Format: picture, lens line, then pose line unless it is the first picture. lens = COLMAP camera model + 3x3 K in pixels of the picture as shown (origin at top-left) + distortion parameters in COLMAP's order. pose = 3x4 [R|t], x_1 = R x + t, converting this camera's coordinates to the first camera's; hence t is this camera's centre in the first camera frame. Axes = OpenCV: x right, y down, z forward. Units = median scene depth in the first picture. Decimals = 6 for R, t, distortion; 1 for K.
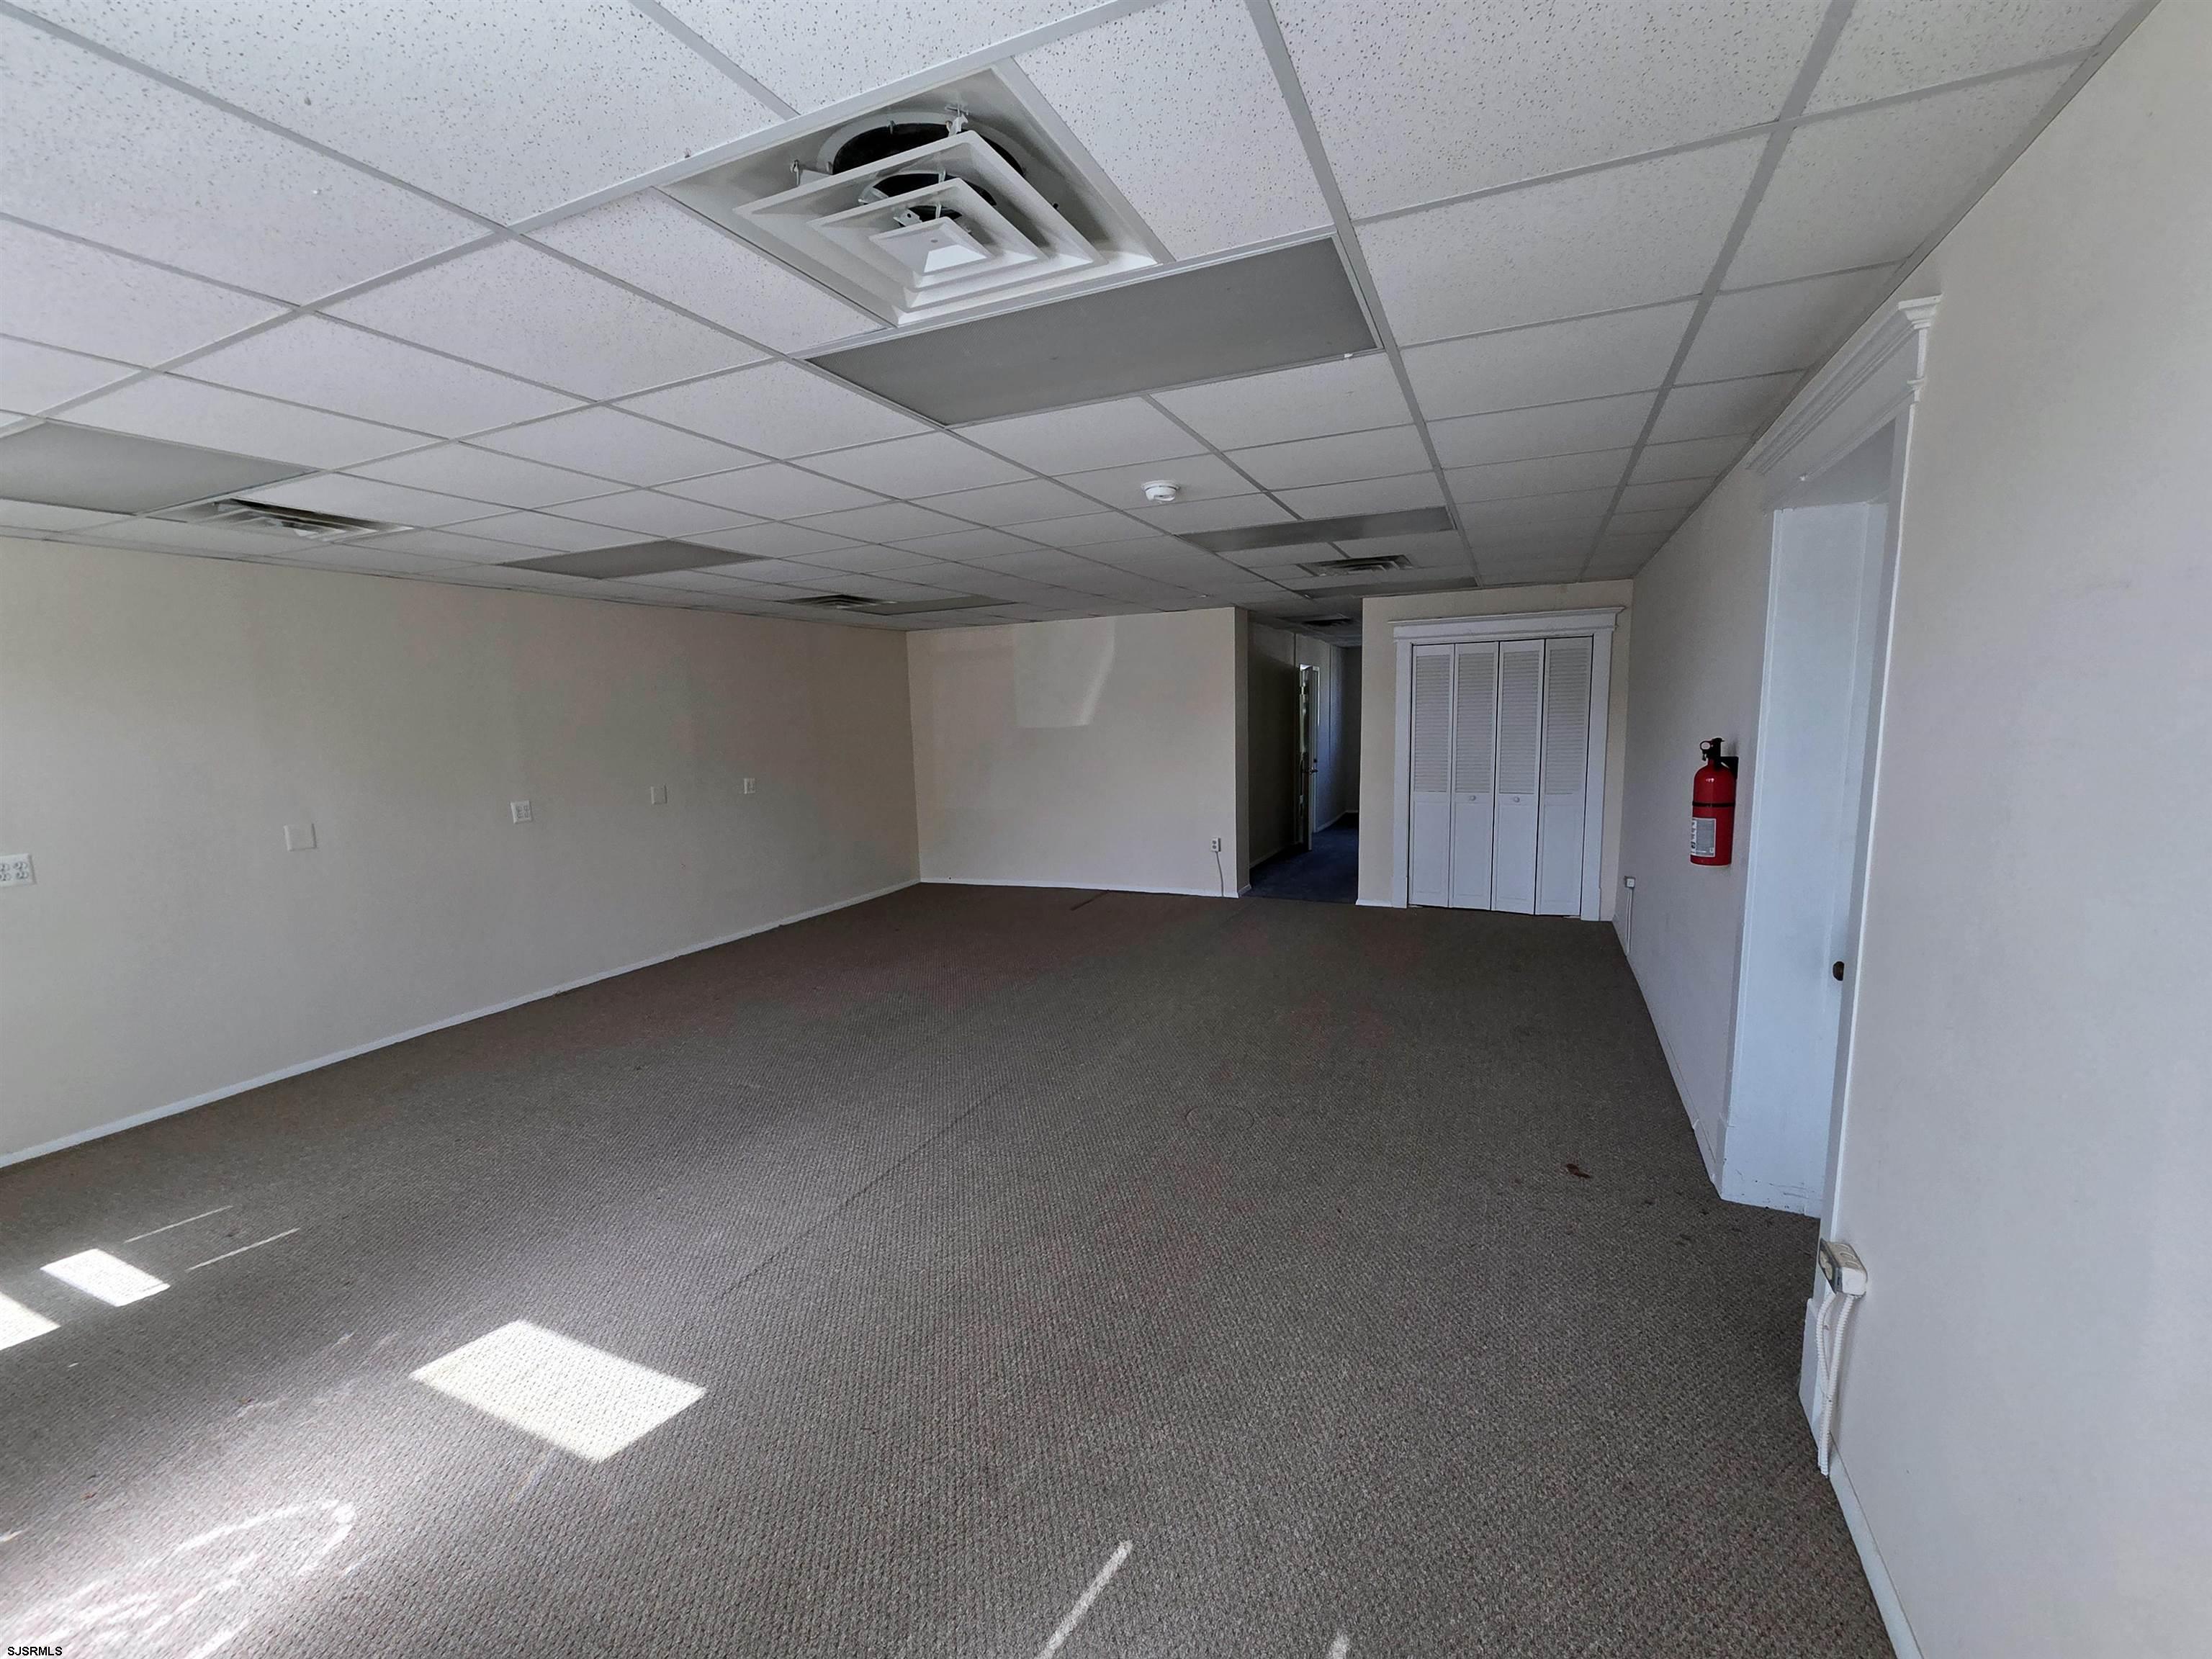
lens RADIAL K [[908.8, 0, 1106.0], [0, 908.8, 829.5], [0, 0, 1]] dist [0.000499, 0.000090]
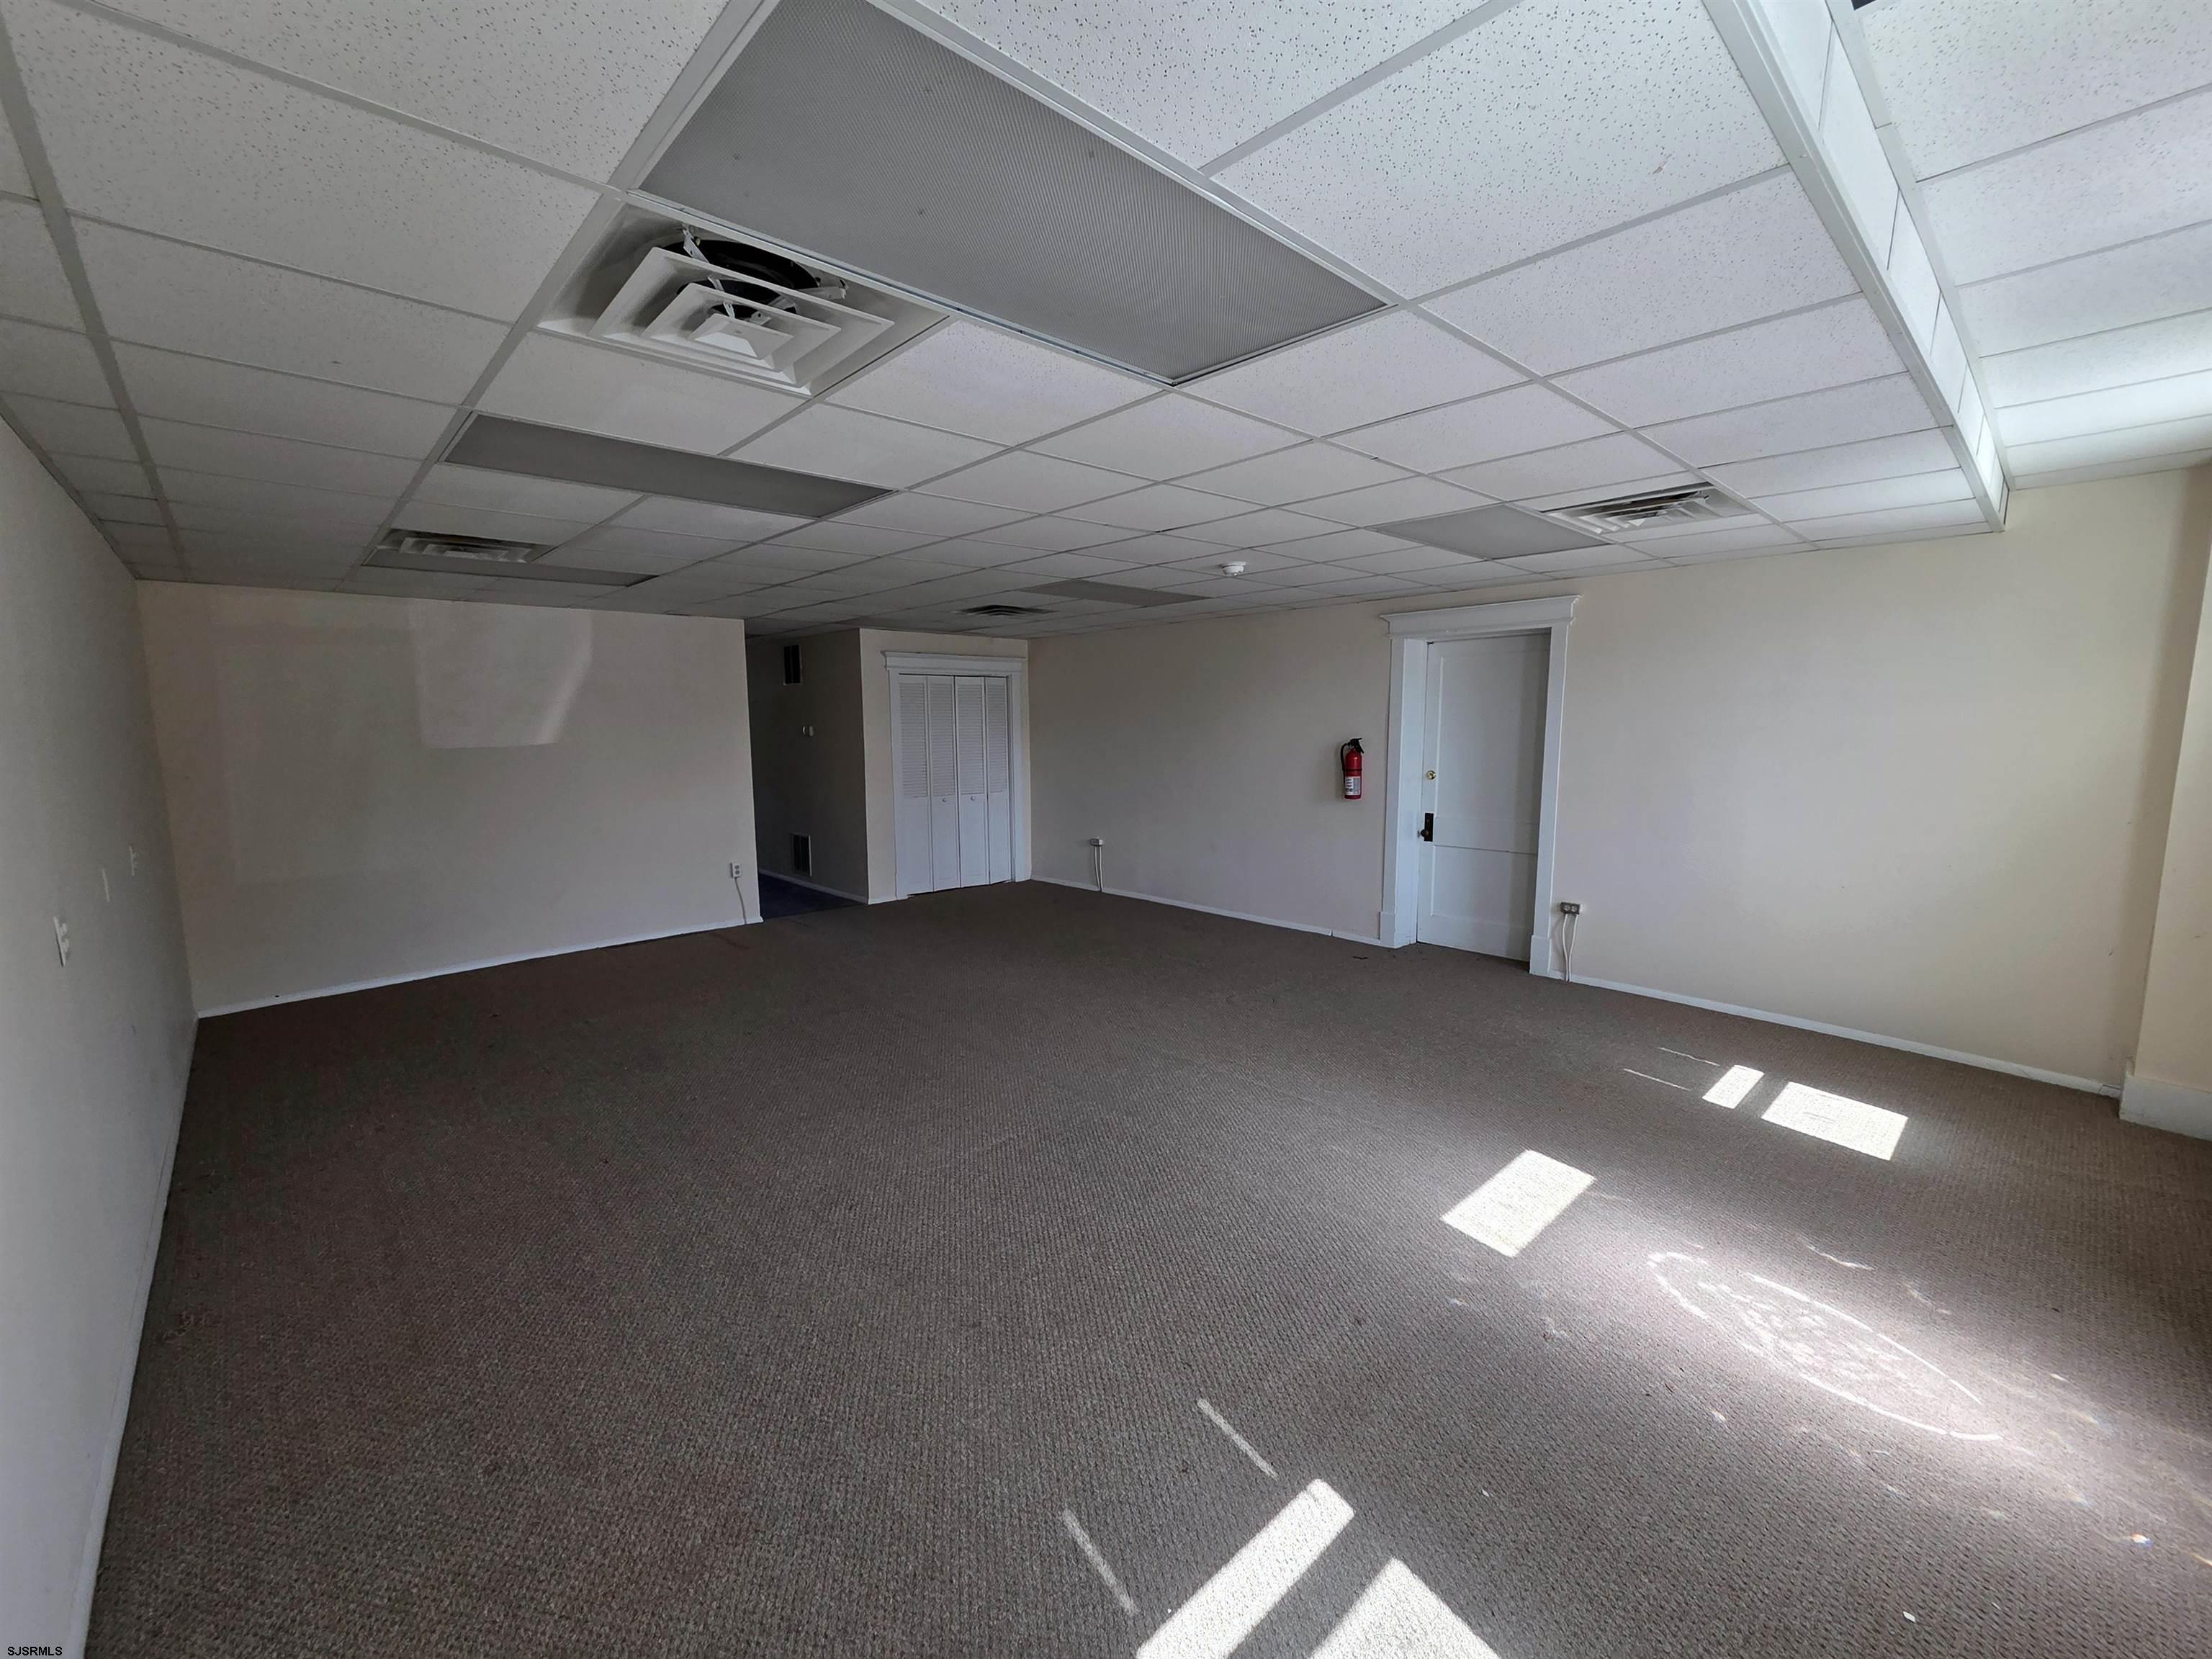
lens RADIAL K [[908.8, 0, 1106.0], [0, 908.8, 829.5], [0, 0, 1]] dist [0.000499, 0.000090]
pose [[0.383230, -0.087505, 0.919499, -0.657030], [0.119304, 0.991852, 0.044666, -0.024003], [-0.915915, 0.092583, 0.390547, 0.316280]]
